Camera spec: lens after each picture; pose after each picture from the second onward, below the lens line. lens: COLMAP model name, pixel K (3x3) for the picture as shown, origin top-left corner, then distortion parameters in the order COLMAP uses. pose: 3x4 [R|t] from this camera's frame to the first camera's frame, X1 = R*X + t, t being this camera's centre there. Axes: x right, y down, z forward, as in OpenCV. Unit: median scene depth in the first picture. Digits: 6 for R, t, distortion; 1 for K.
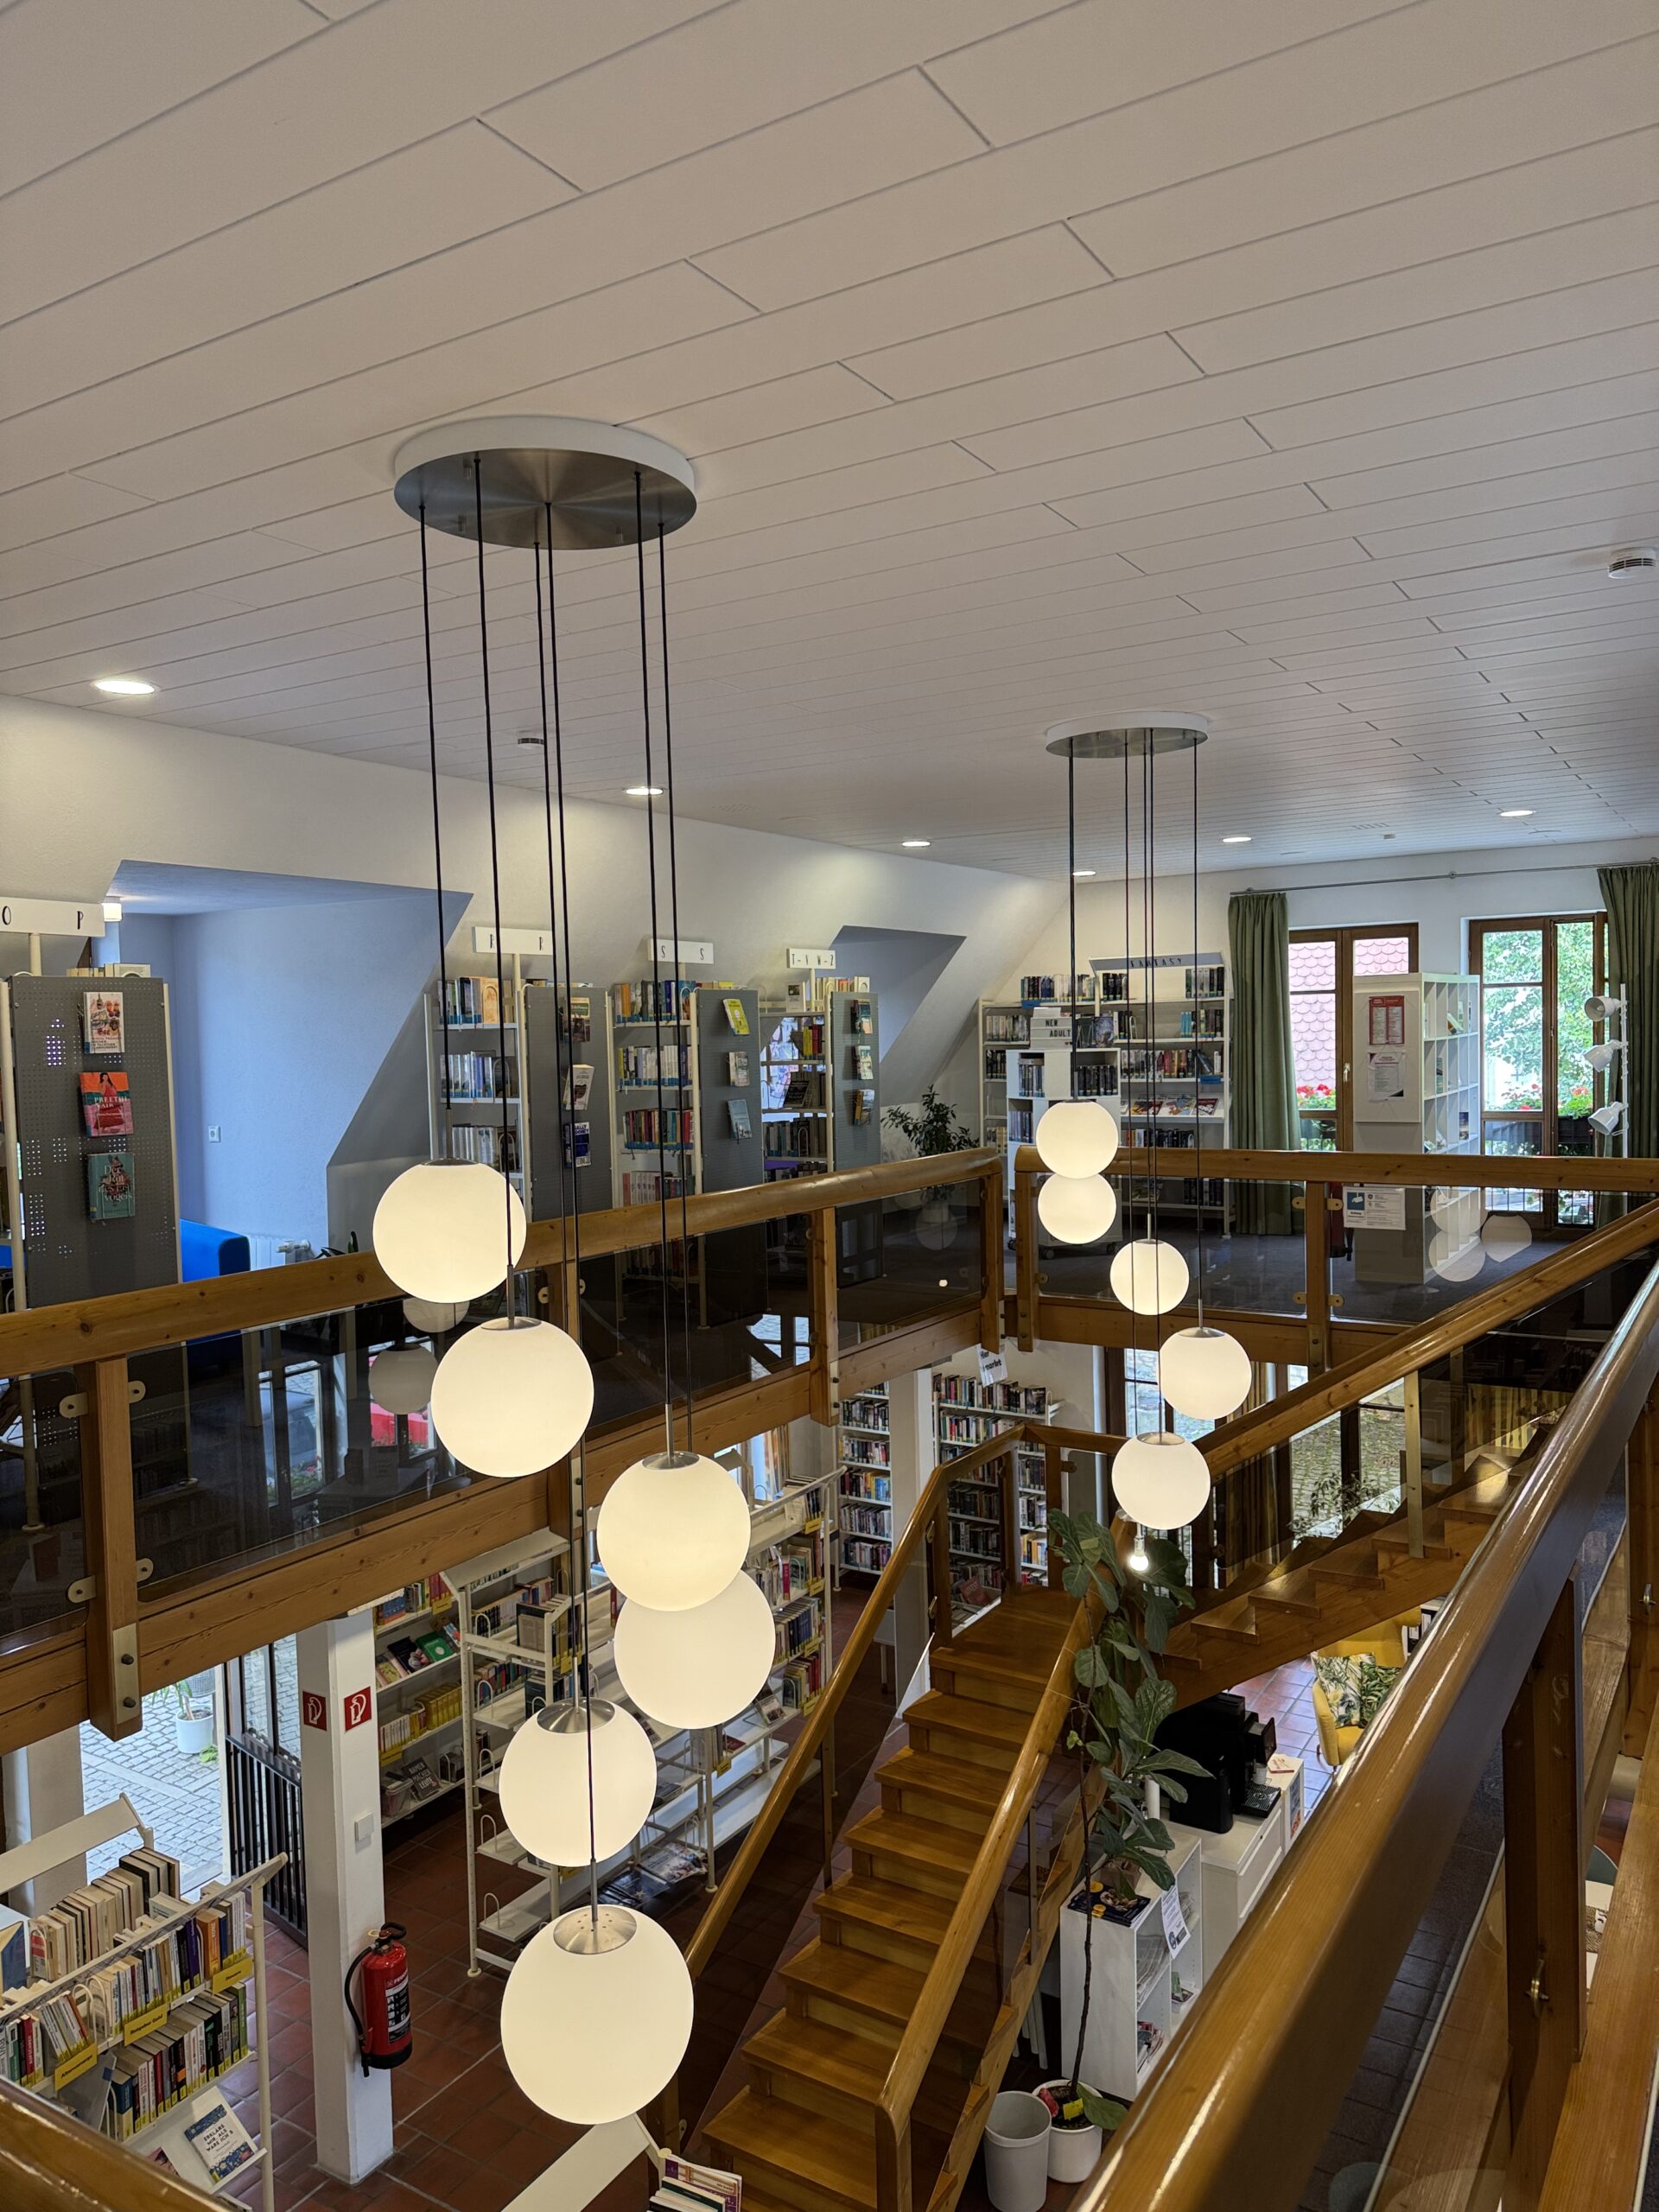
lens RADIAL K [[1571.8, 0, 831.8], [0, 1571.8, 1101.4], [0, 0, 1]] dist [0.049229, -0.048867]
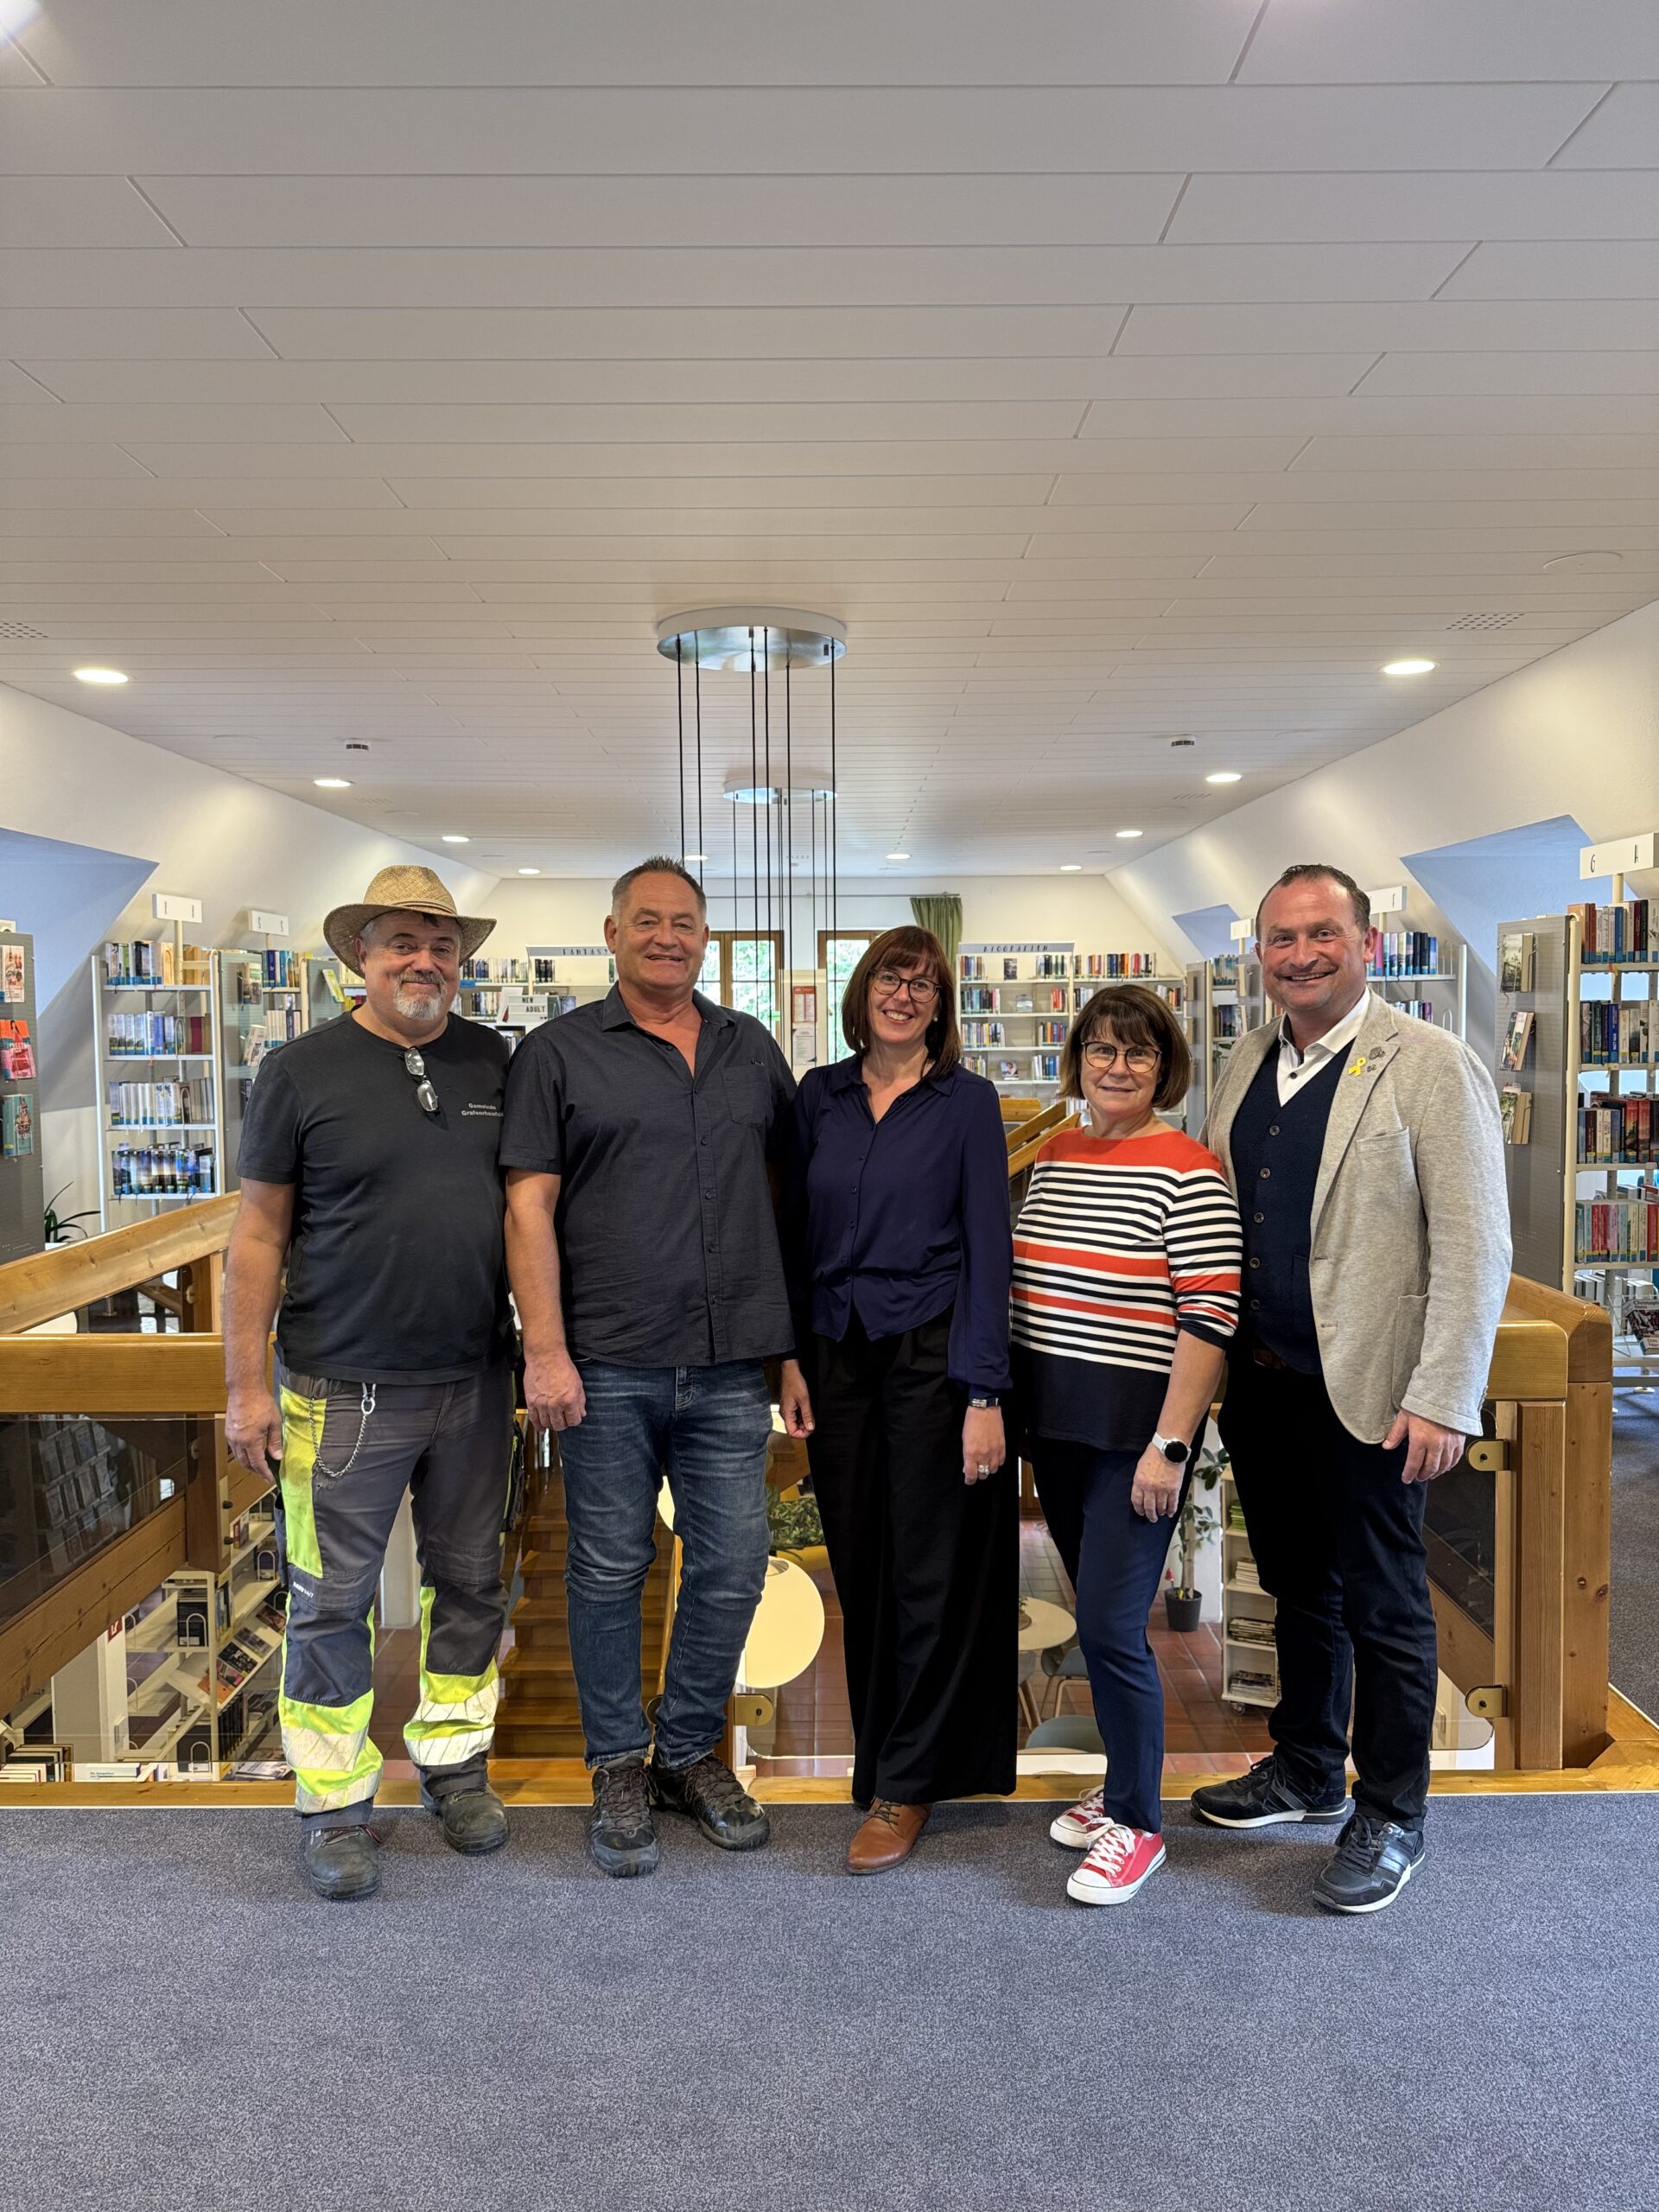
lens RADIAL K [[1571.8, 0, 838.7], [0, 1571.8, 1105.2], [0, 0, 1]] dist [0.049229, -0.048867]
pose [[0.849433, -0.010125, 0.527599, -0.311121], [0.004890, 0.999924, 0.011317, 0.016965], [-0.527674, -0.007033, 0.849418, -0.118101]]
